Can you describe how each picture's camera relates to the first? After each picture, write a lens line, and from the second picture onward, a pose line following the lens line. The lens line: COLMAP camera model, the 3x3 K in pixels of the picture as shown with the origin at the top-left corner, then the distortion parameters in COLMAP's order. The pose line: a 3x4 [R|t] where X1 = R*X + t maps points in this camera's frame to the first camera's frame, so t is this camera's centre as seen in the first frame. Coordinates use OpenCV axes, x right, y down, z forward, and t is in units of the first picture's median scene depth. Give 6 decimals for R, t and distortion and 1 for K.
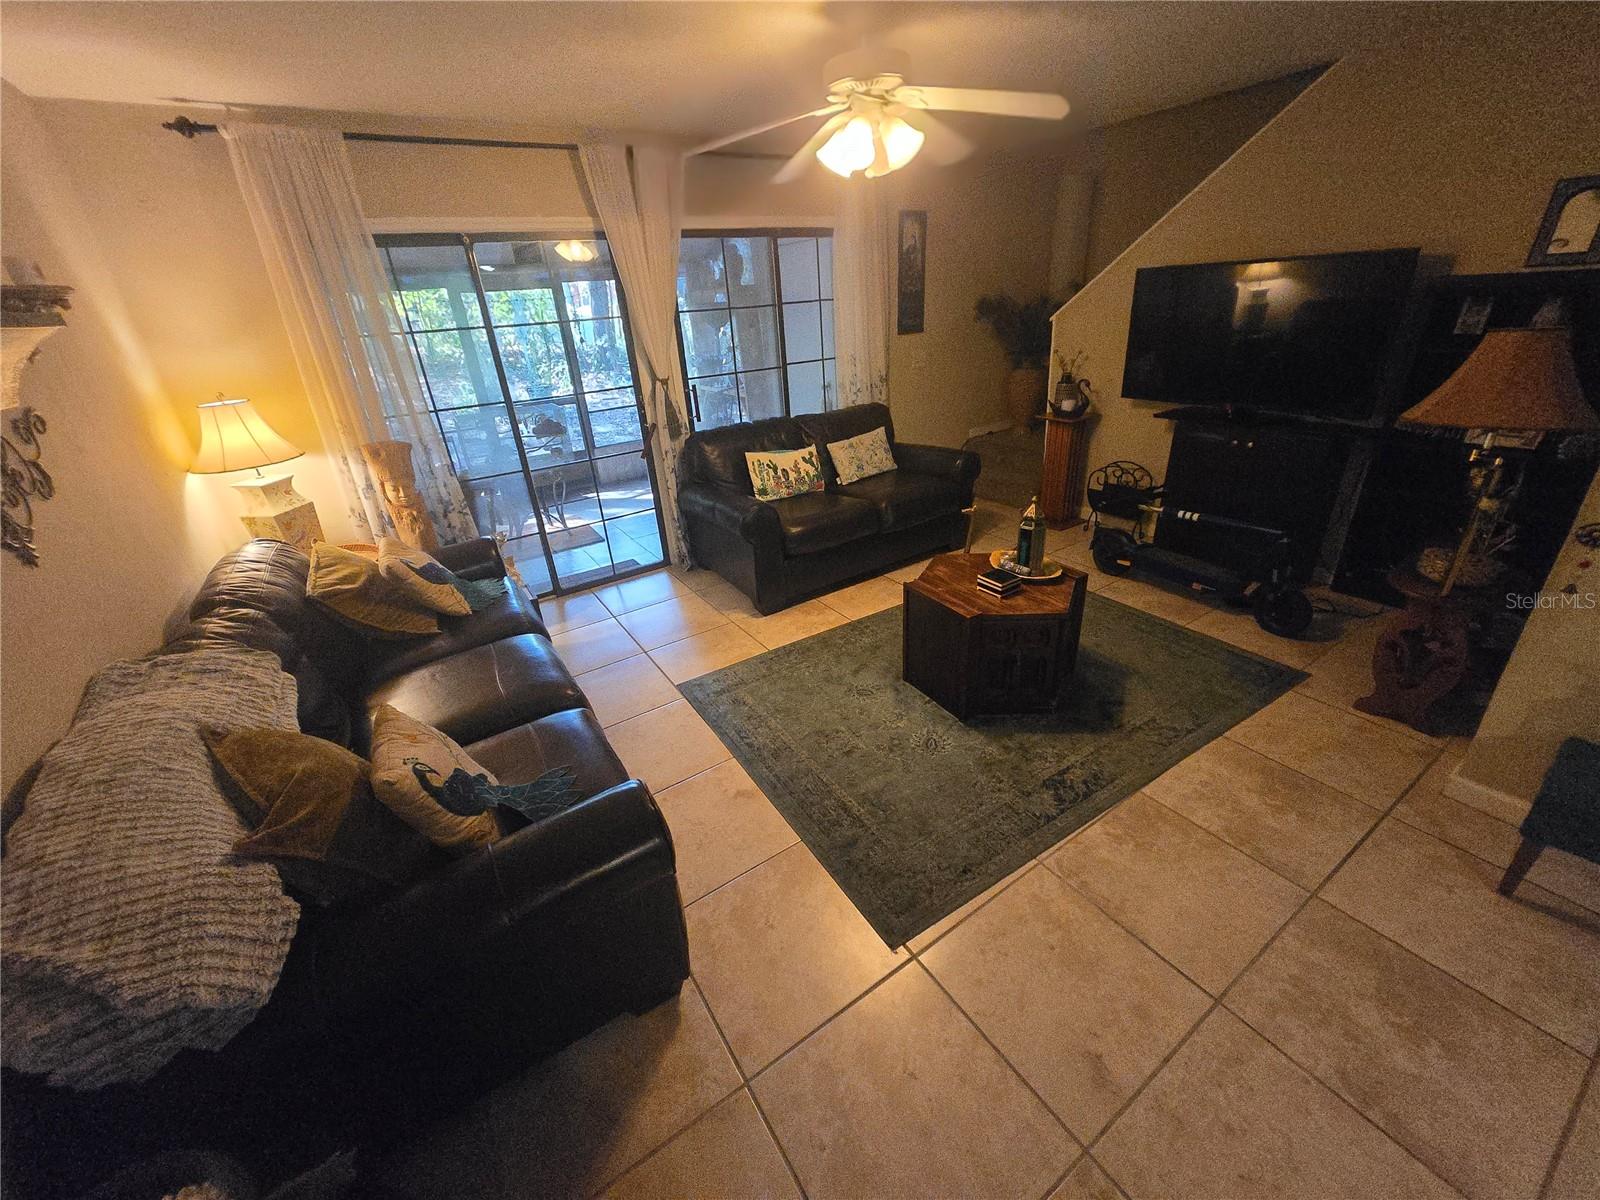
lens RADIAL K [[623.1, 0, 803.2], [0, 623.1, 596.1], [0, 0, 1]] dist [0.001970, 0.000105]
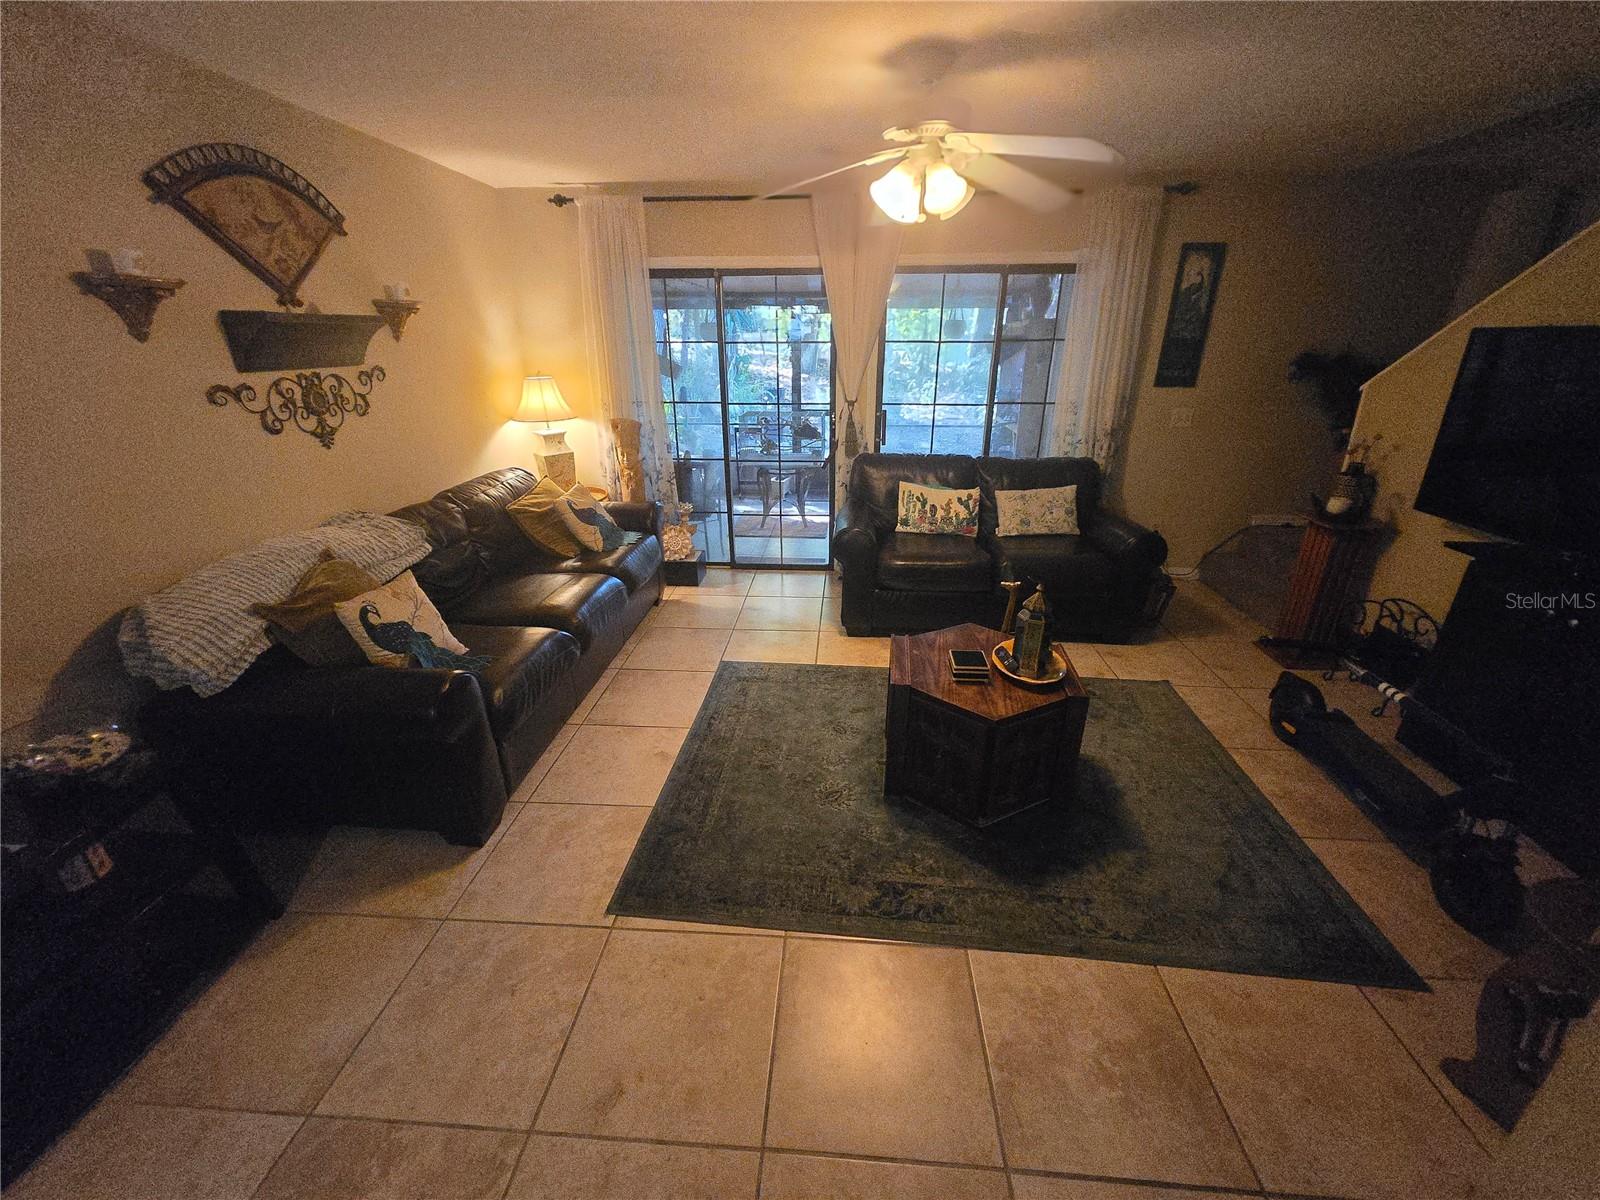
lens RADIAL K [[627.5, 0, 800.5], [0, 627.5, 594.2], [0, 0, 1]] dist [0.009774, -0.000031]
pose [[0.795891, 0.288381, -0.532348, 0.459697], [-0.306315, 0.950234, 0.056798, -0.077594], [0.522235, 0.117861, 0.844618, 0.088104]]
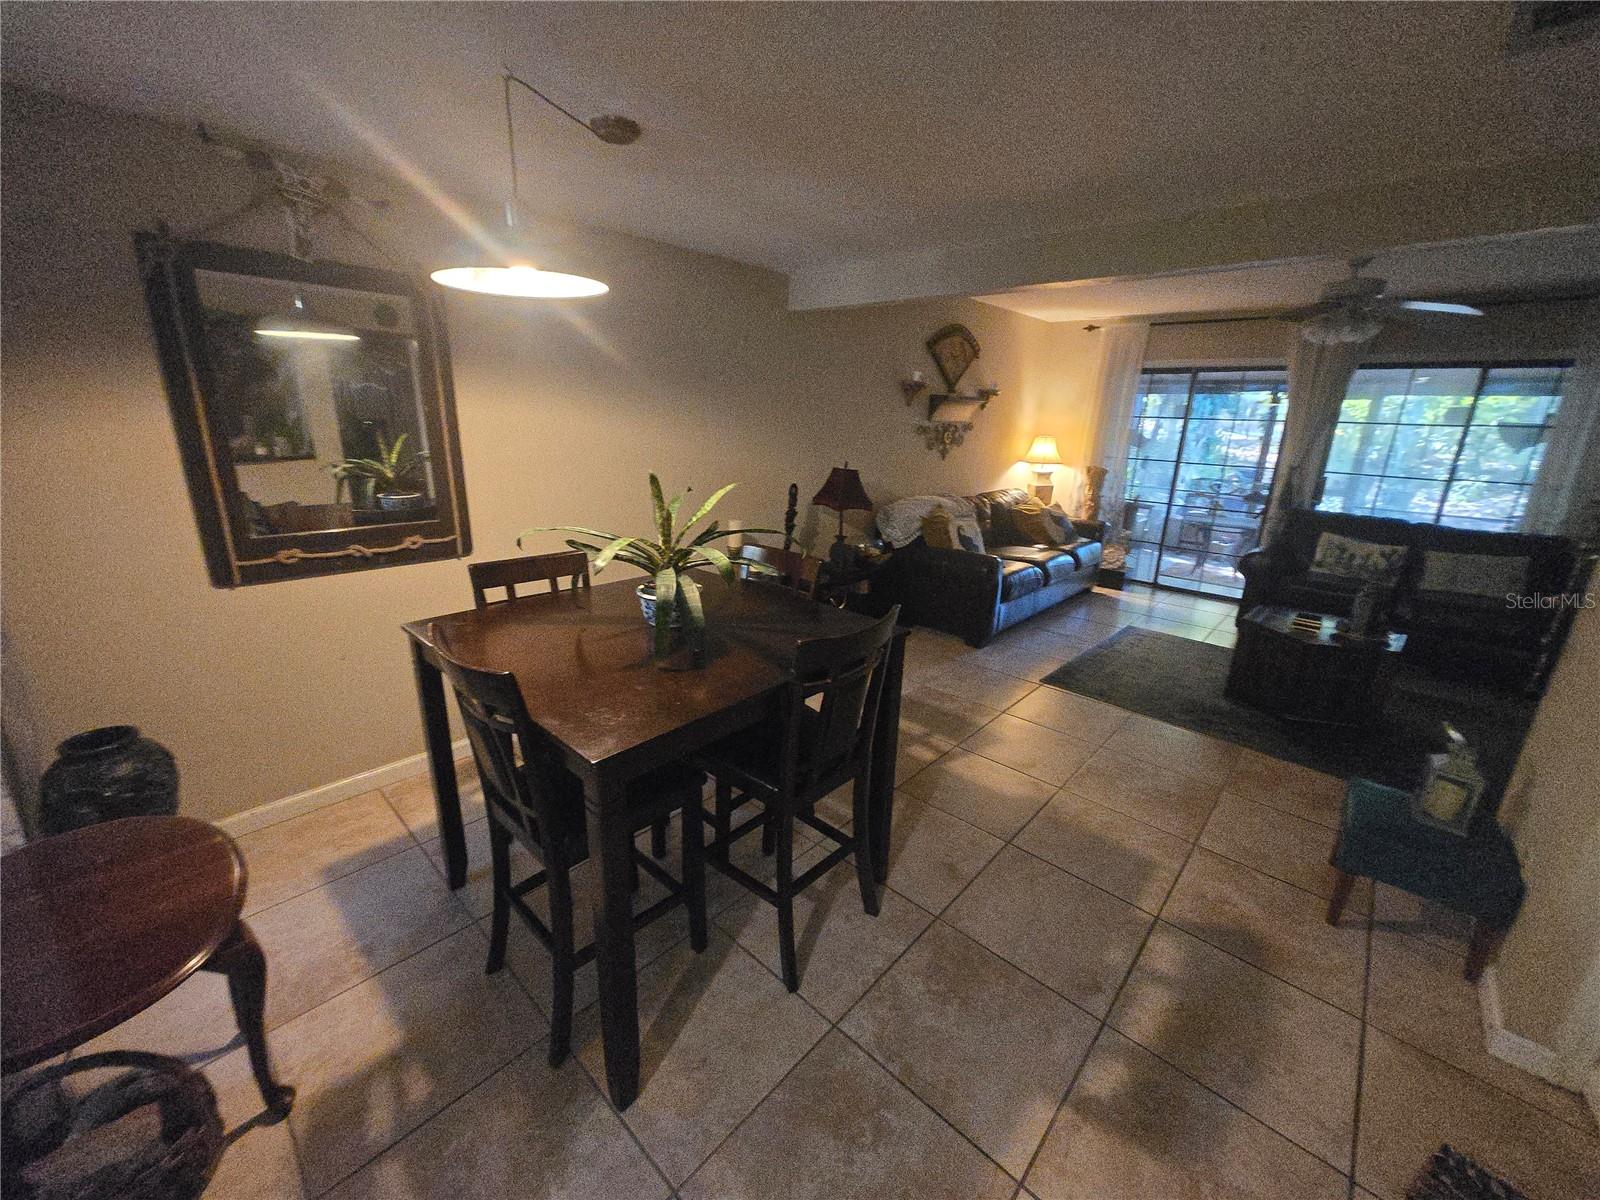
lens RADIAL K [[635.6, 0, 800.0], [0, 635.6, 600.0], [0, 0, 1]] dist [0.002347, 0.000199]
pose [[0.248631, 0.348941, -0.903561, 1.029821], [-0.460480, 0.863275, 0.206674, 0.129254], [0.852139, 0.364687, 0.375317, -0.386961]]
